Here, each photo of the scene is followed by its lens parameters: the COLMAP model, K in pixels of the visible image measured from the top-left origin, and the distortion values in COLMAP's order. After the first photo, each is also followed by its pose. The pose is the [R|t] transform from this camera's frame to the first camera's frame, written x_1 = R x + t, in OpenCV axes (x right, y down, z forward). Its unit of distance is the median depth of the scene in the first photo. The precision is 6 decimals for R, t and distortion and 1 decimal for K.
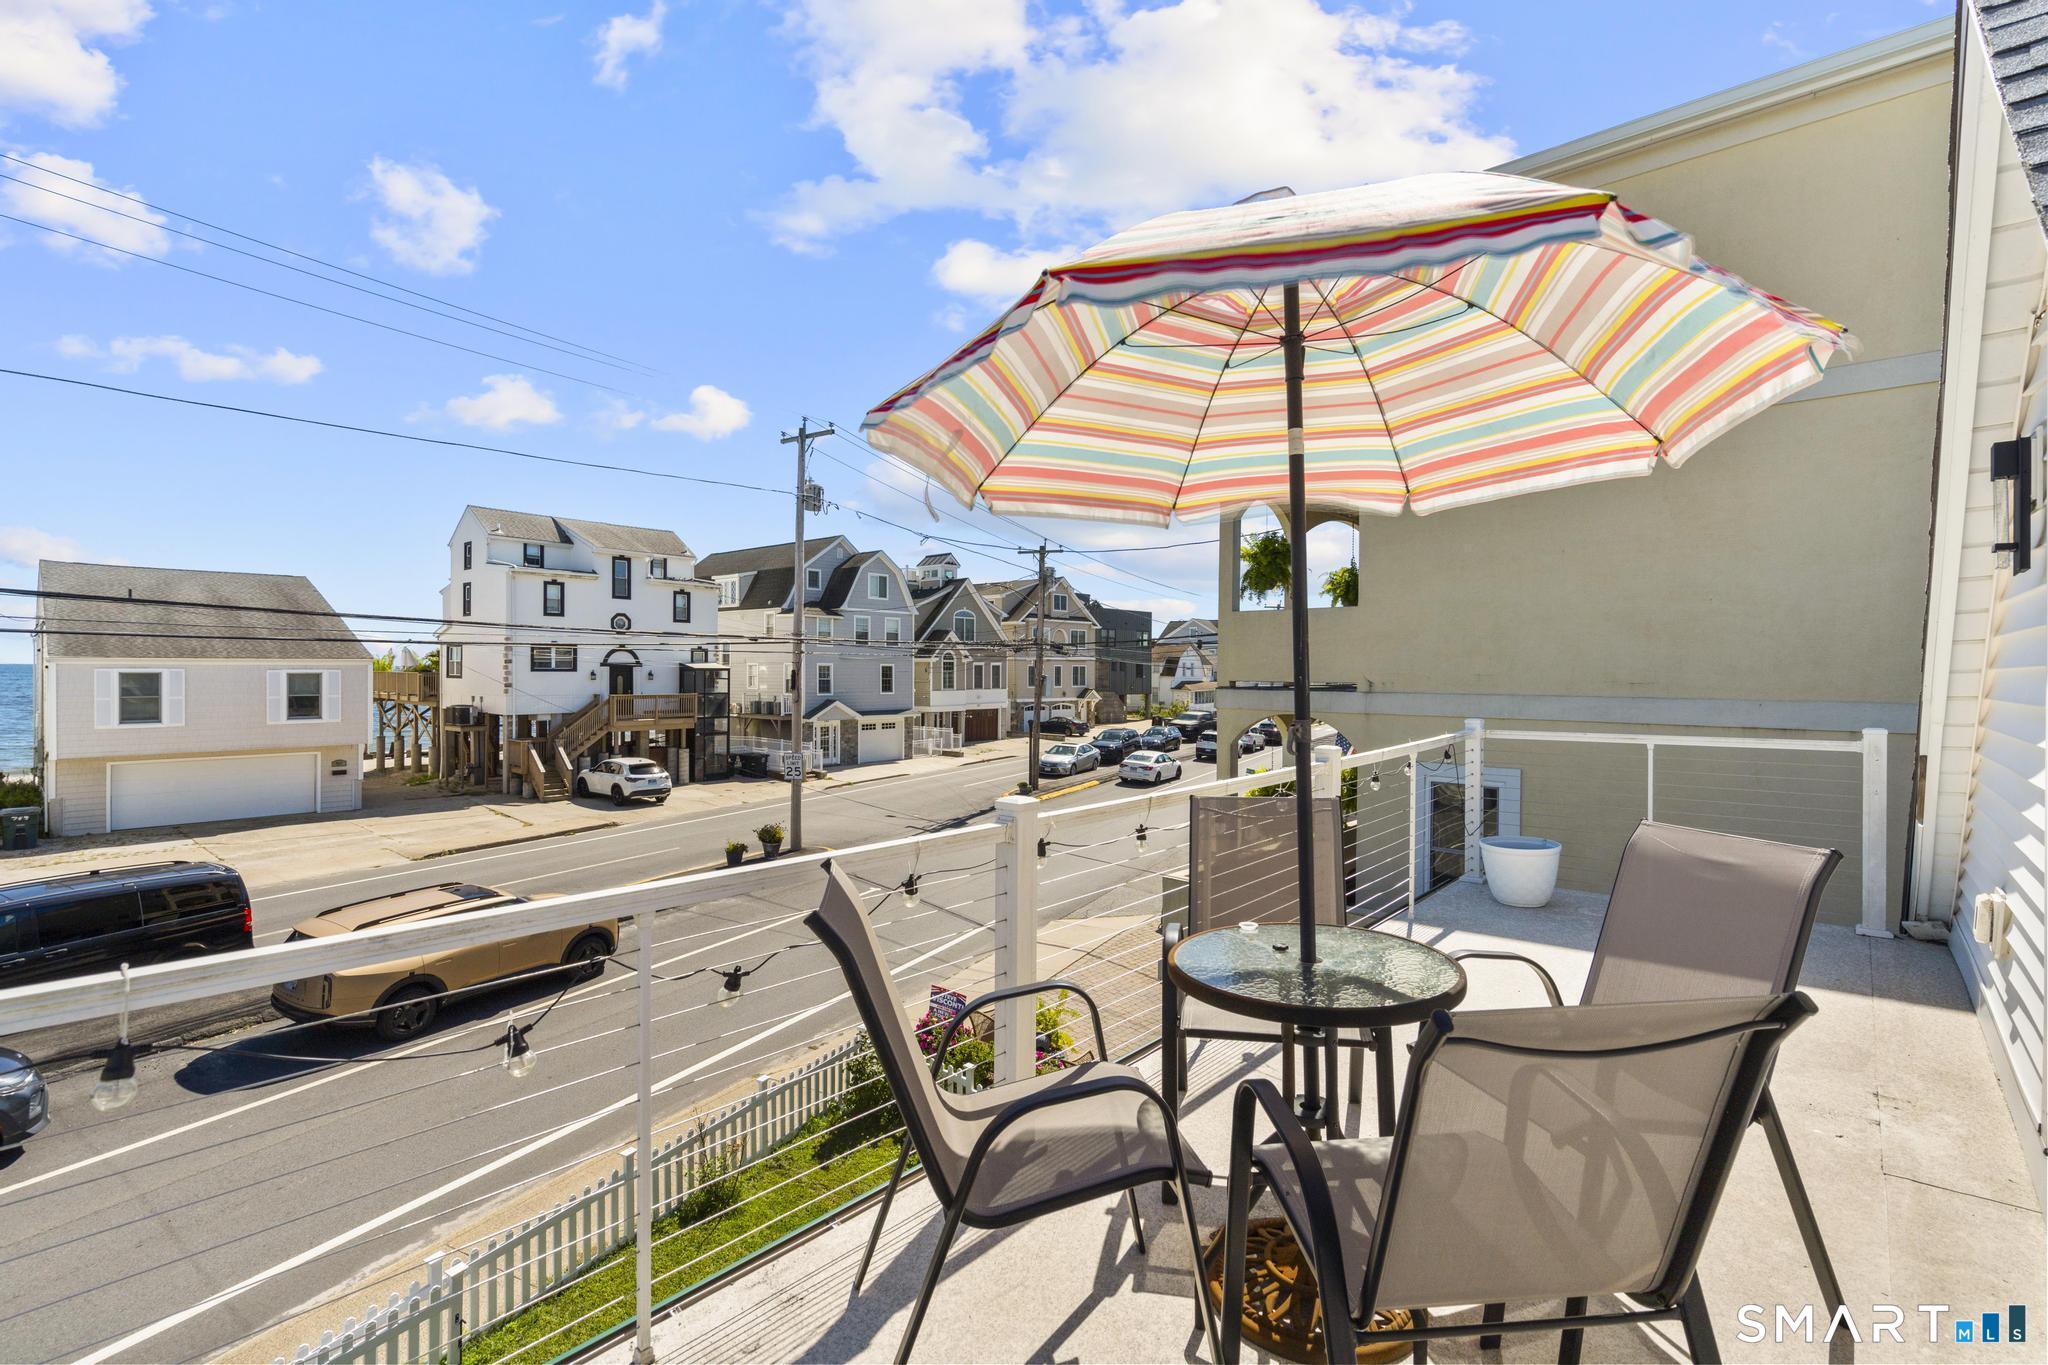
lens RADIAL K [[923.7, 0, 963.4], [0, 923.7, 616.6], [0, 0, 1]] dist [-0.004069, 0.000782]
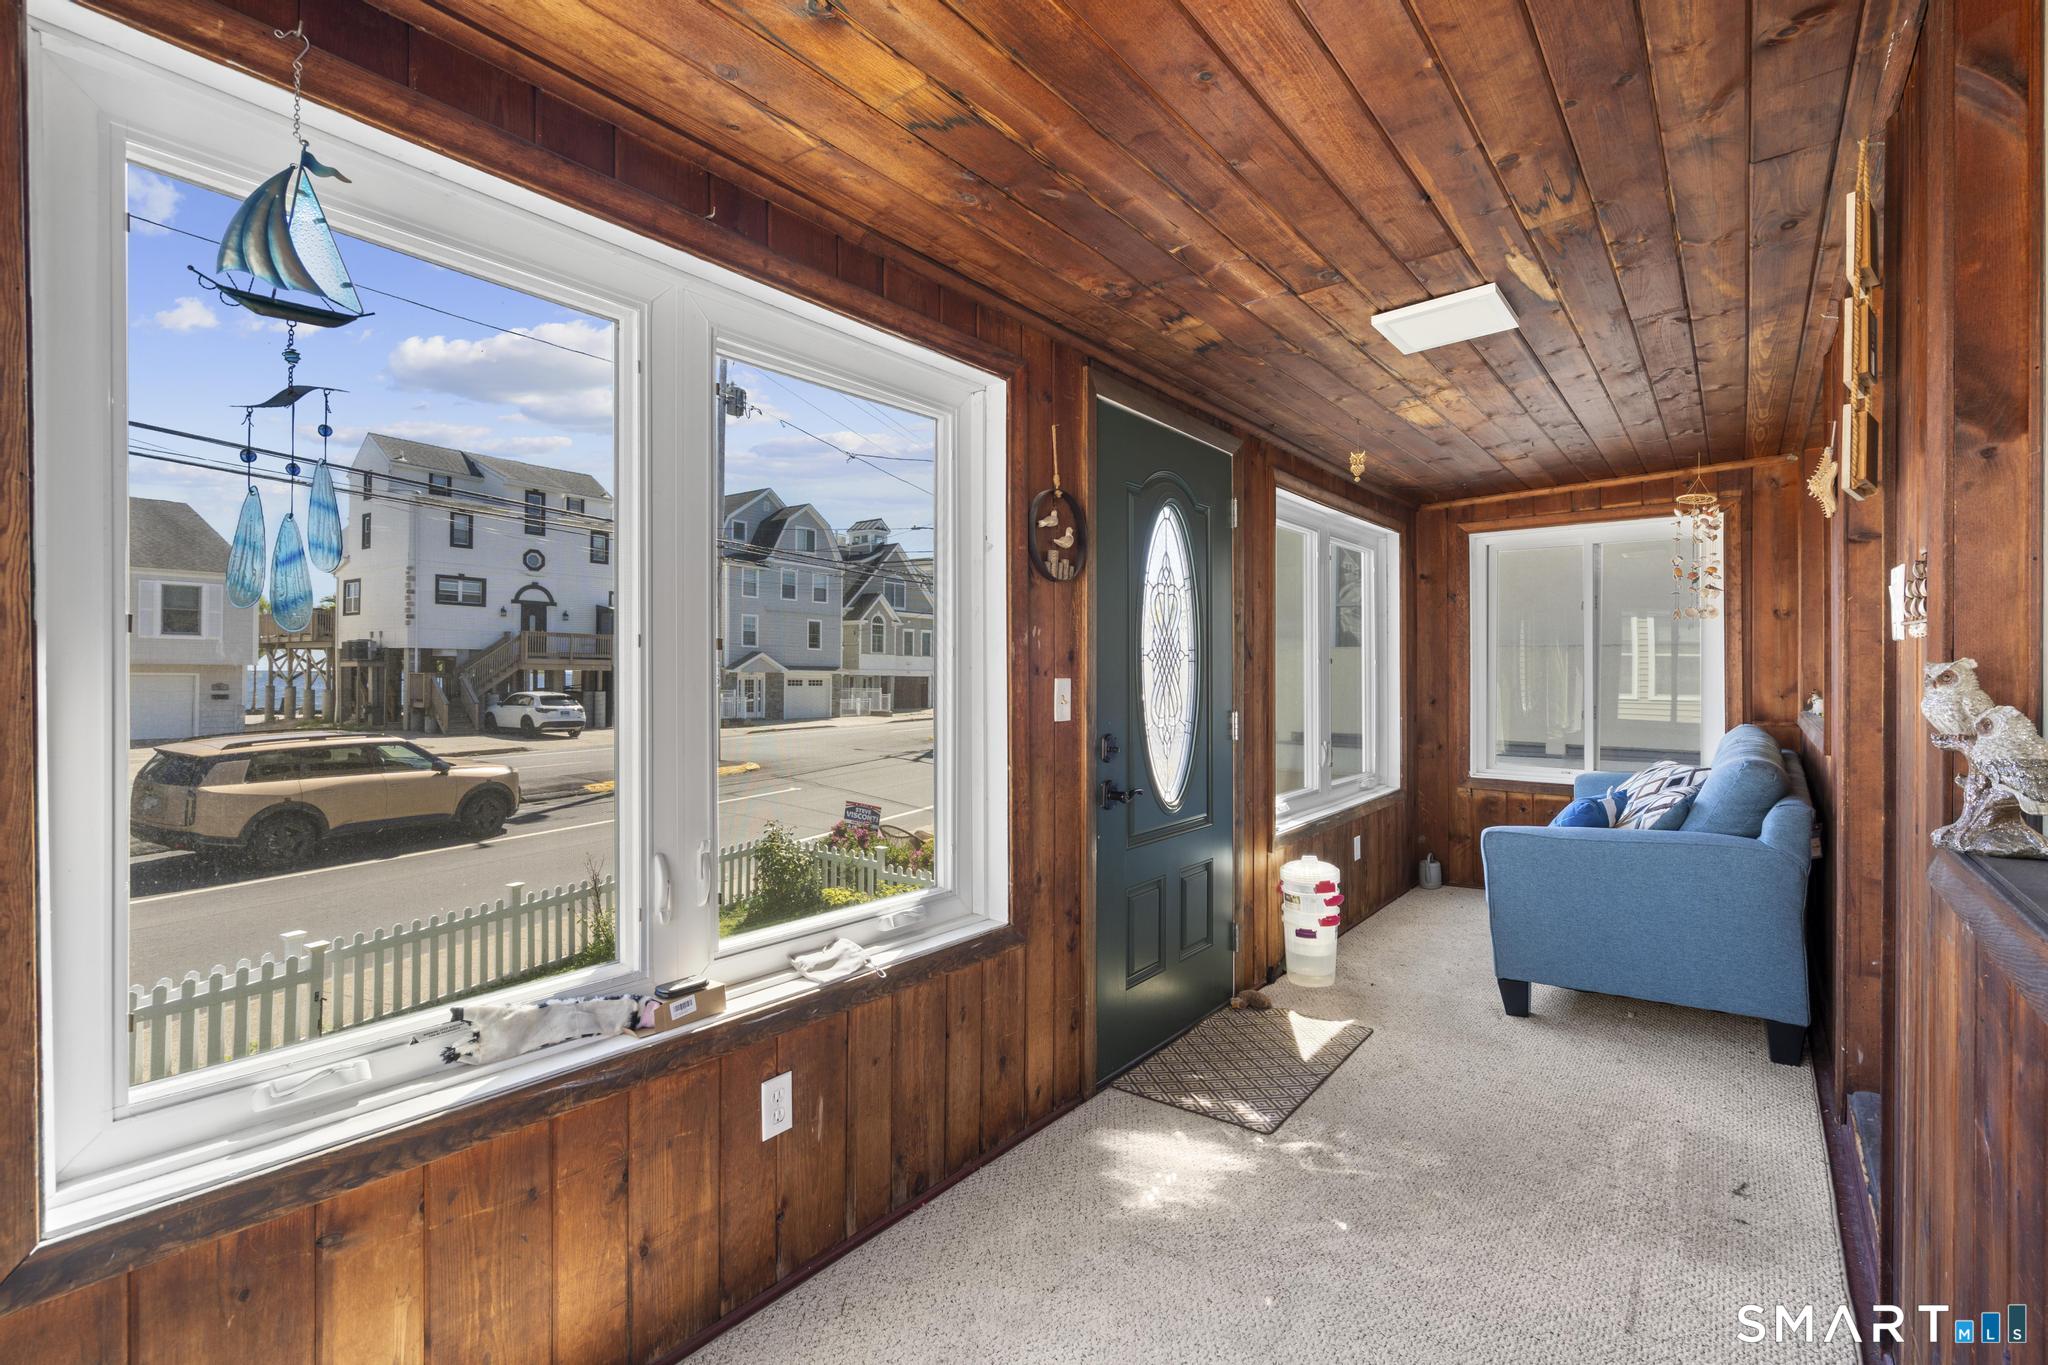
lens RADIAL K [[923.7, 0, 980.1], [0, 923.7, 754.5], [0, 0, 1]] dist [-0.004069, 0.000782]
pose [[0.996955, 0.004454, 0.077852, 0.018396], [-0.003624, 0.999935, -0.010802, 0.217473], [-0.077895, 0.010487, 0.996906, 0.007126]]
